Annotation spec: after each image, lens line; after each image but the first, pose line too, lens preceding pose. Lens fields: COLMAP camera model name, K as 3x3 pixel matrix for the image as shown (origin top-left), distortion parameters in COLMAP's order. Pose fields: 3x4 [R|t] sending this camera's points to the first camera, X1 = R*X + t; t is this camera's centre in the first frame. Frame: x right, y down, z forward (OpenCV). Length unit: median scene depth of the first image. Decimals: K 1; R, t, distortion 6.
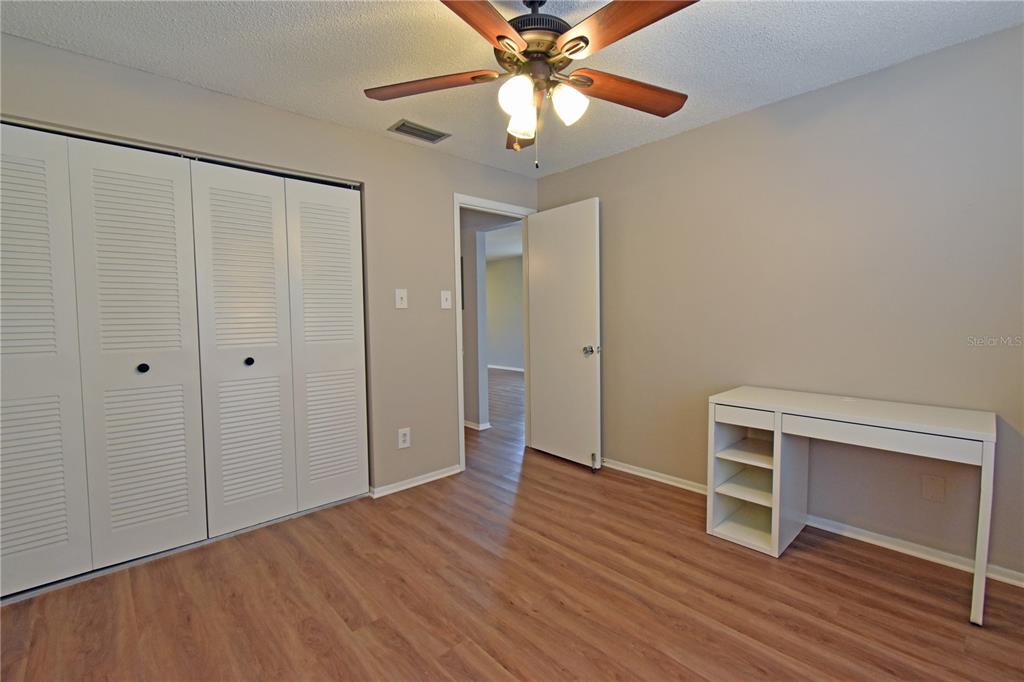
lens RADIAL K [[444.1, 0, 512.0], [0, 444.1, 341.0], [0, 0, 1]] dist [0.001391, -0.000092]
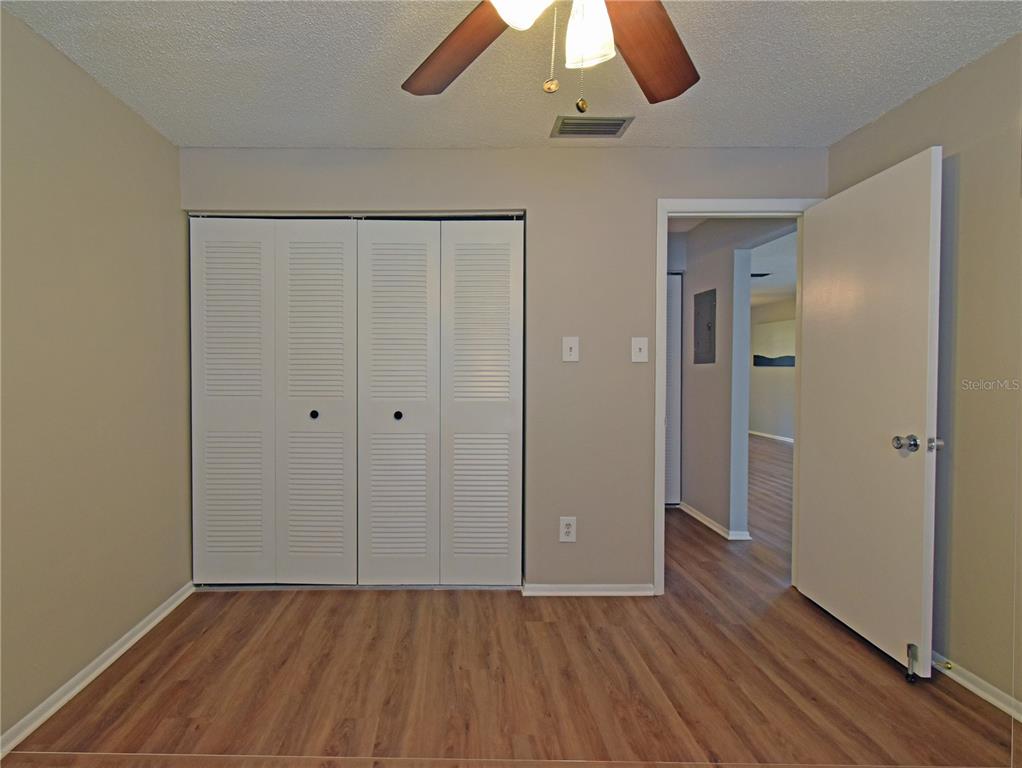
lens RADIAL K [[475.6, 0, 511.0], [0, 475.6, 384.0], [0, 0, 1]] dist [-0.001117, -0.000849]
pose [[0.738978, 0.034781, -0.672831, 0.243306], [-0.052399, 0.998609, -0.005929, -0.024795], [0.671688, 0.039637, 0.739773, 0.328545]]
